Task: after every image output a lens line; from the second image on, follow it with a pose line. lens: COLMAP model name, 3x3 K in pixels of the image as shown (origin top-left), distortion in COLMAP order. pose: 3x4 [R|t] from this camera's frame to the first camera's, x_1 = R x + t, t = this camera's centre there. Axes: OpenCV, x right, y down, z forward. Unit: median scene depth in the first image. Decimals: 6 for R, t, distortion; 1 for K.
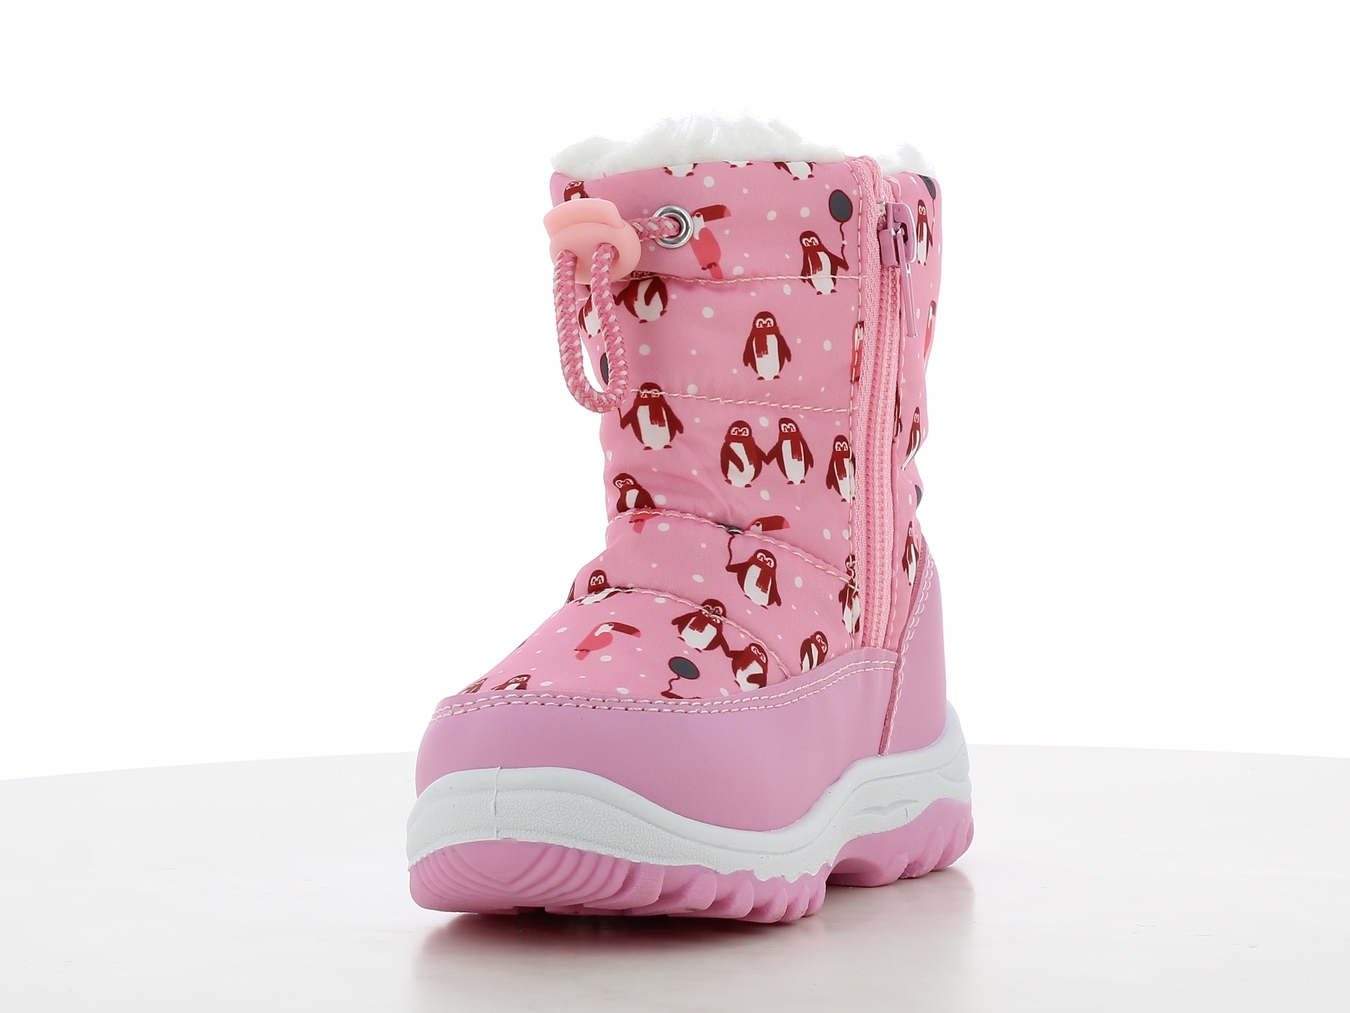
lens RADIAL K [[2775.2, 0, 675.0], [0, 2775.2, 506.5], [0, 0, 1]] dist [0.004076, -0.193853]
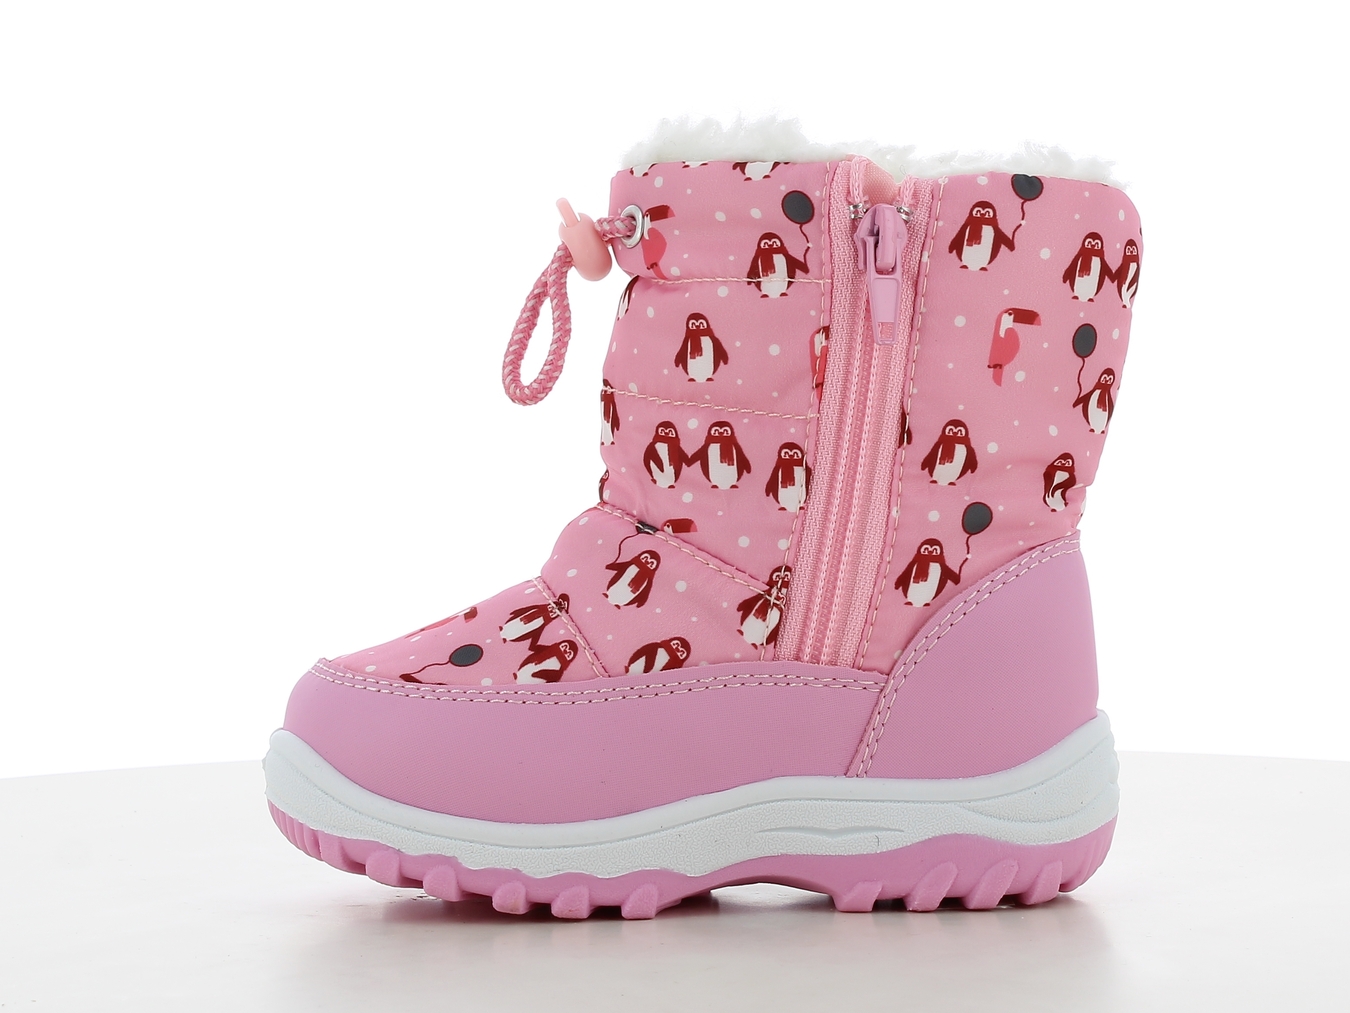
lens RADIAL K [[2775.2, 0, 675.0], [0, 2775.2, 506.5], [0, 0, 1]] dist [0.004076, -0.193853]
pose [[0.832033, 0.070170, -0.550270, 0.575538], [-0.067613, 0.997400, 0.024954, -0.025350], [0.550590, 0.016443, 0.834614, 0.167285]]
